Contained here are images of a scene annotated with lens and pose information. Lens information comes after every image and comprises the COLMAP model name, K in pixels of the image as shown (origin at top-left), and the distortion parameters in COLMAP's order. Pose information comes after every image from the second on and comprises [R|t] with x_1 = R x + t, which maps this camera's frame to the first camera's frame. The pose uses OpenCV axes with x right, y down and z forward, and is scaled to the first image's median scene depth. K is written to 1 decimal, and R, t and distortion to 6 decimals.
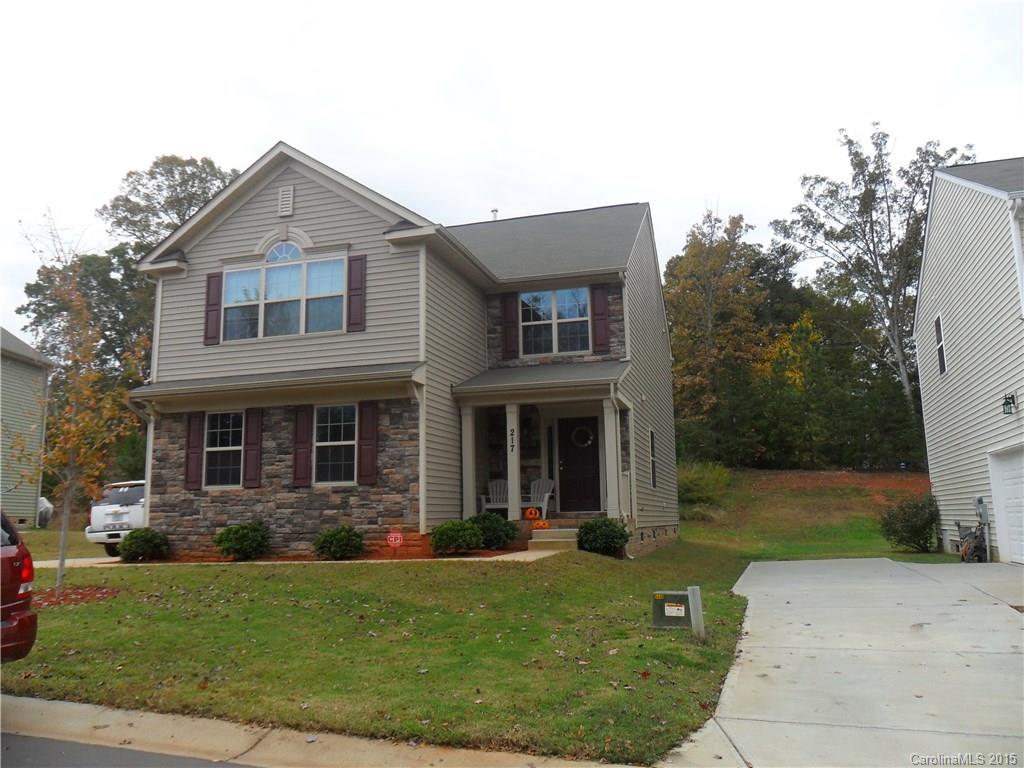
lens RADIAL K [[807.2, 0, 512.0], [0, 807.2, 384.0], [0, 0, 1]] dist [-0.028139, 0.005247]
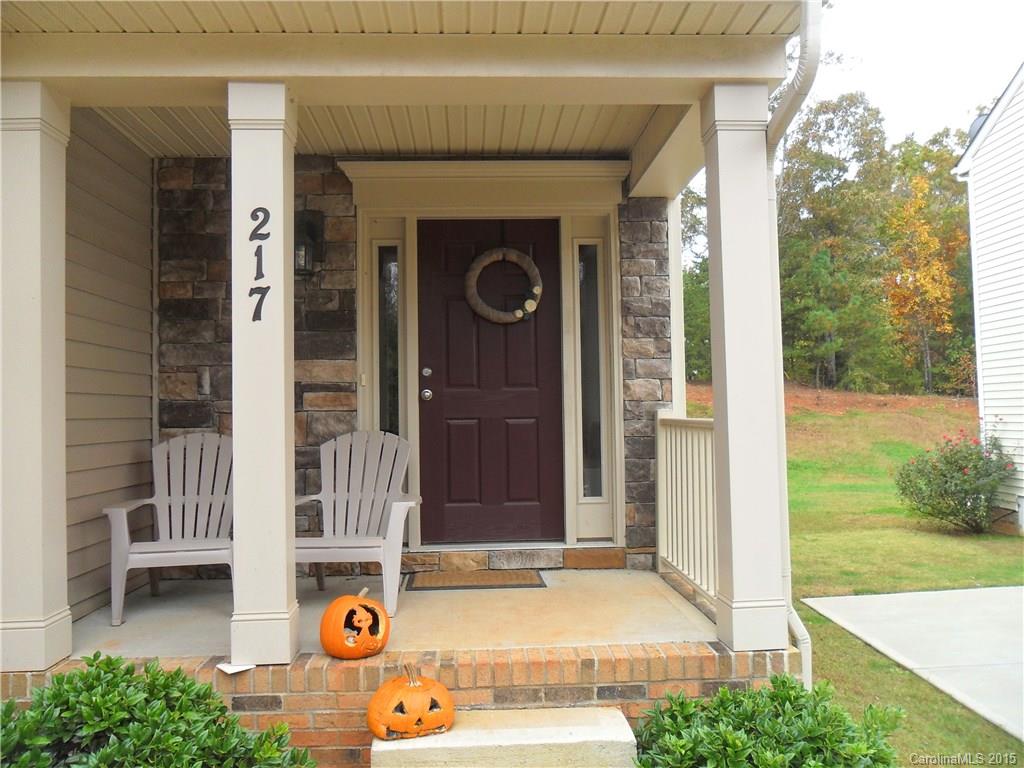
lens RADIAL K [[807.2, 0, 512.0], [0, 807.2, 384.0], [0, 0, 1]] dist [-0.028139, 0.005247]
pose [[0.943848, 0.014535, 0.330060, -0.005522], [-0.052339, 0.992994, 0.105943, 0.069695], [-0.326208, -0.117269, 0.937996, 0.726528]]
